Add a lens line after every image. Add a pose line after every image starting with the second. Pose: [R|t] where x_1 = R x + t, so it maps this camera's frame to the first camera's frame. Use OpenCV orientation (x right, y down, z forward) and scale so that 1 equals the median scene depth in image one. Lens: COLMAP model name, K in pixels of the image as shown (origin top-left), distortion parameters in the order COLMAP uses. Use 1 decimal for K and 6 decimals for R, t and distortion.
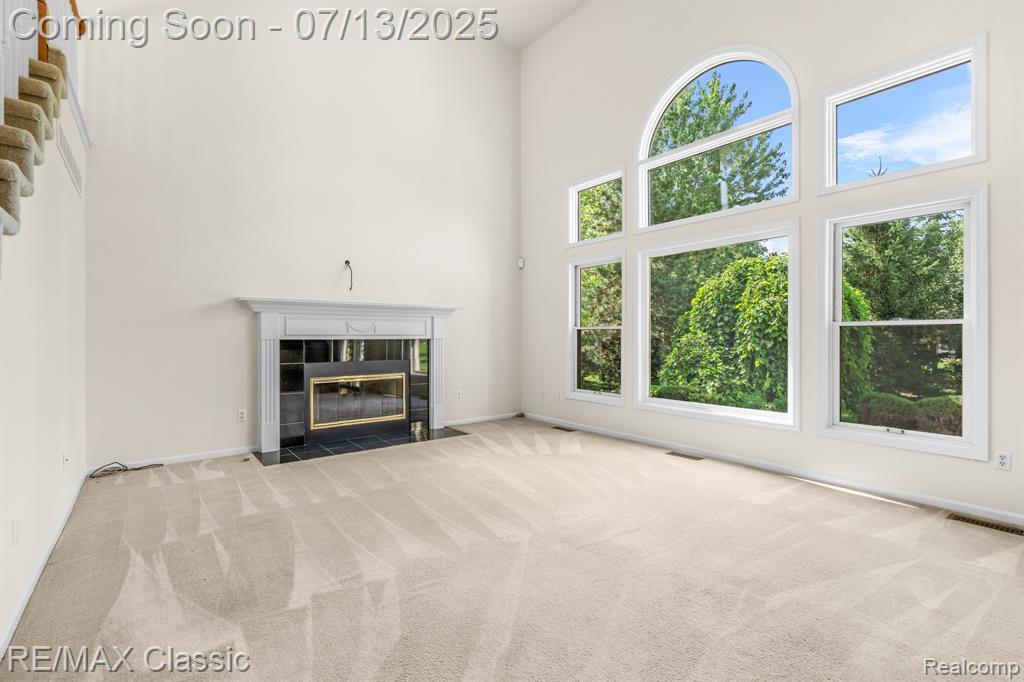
lens RADIAL K [[464.4, 0, 516.0], [0, 464.4, 339.9], [0, 0, 1]] dist [-0.001983, 0.000257]
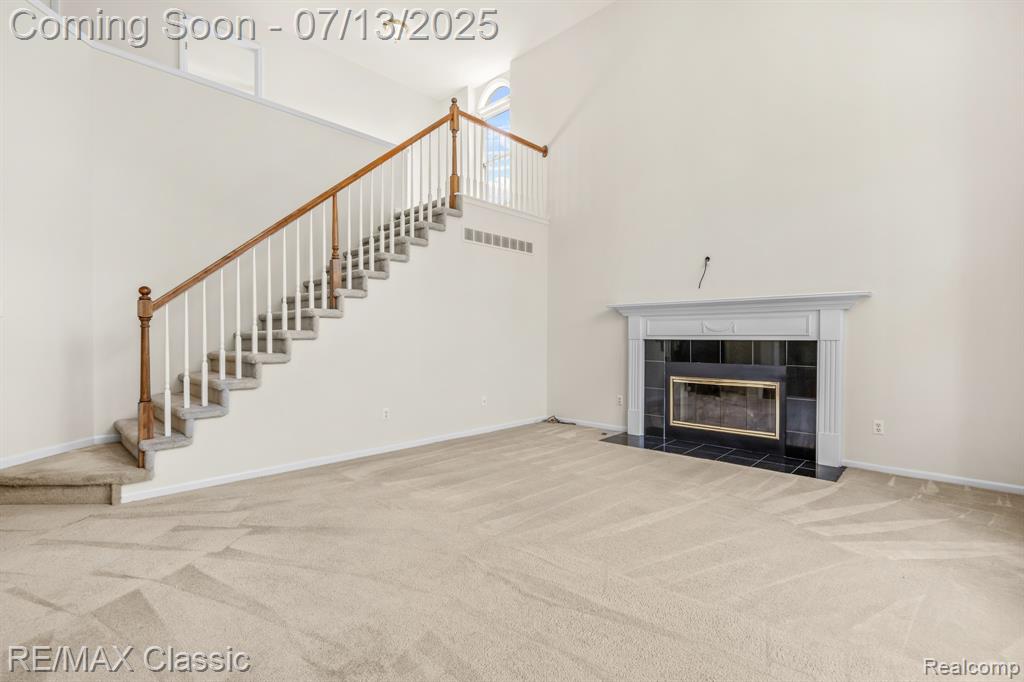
lens RADIAL K [[464.4, 0, 507.1], [0, 464.4, 339.4], [0, 0, 1]] dist [-0.001983, 0.000257]
pose [[0.148048, 0.002655, -0.988977, 0.546112], [-0.010948, 0.999940, 0.001046, 0.001420], [0.988920, 0.010672, 0.148068, 0.474889]]
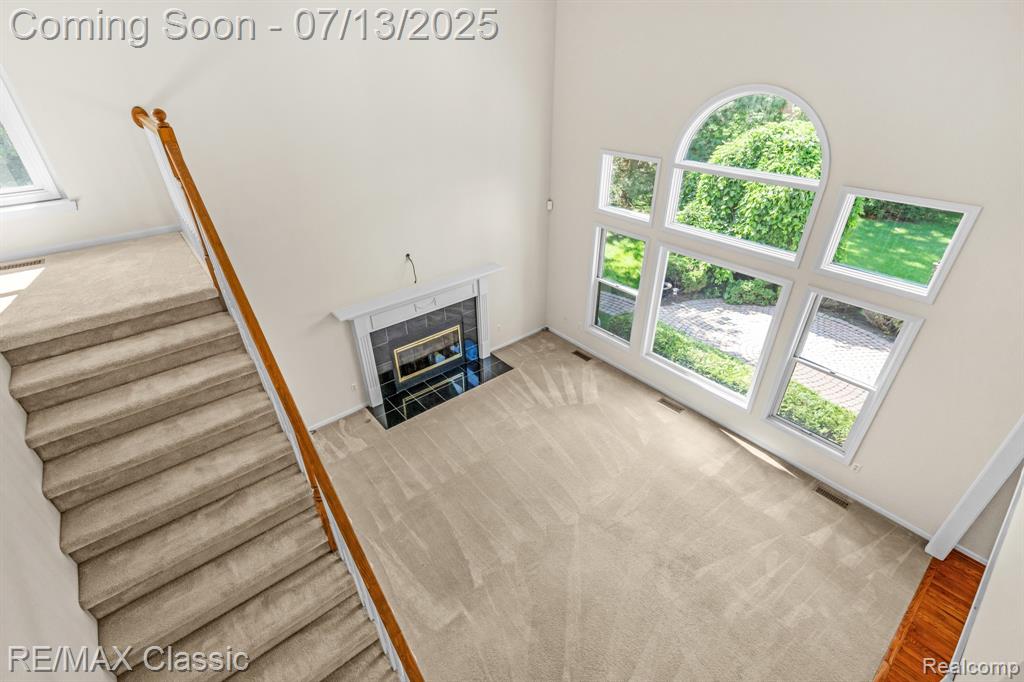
lens RADIAL K [[464.4, 0, 513.2], [0, 464.4, 339.4], [0, 0, 1]] dist [-0.001983, 0.000257]
pose [[0.999620, -0.017121, 0.021625, -0.137288], [0.003393, 0.854390, 0.519621, -0.614061], [-0.027373, -0.519350, 0.854123, -0.101316]]
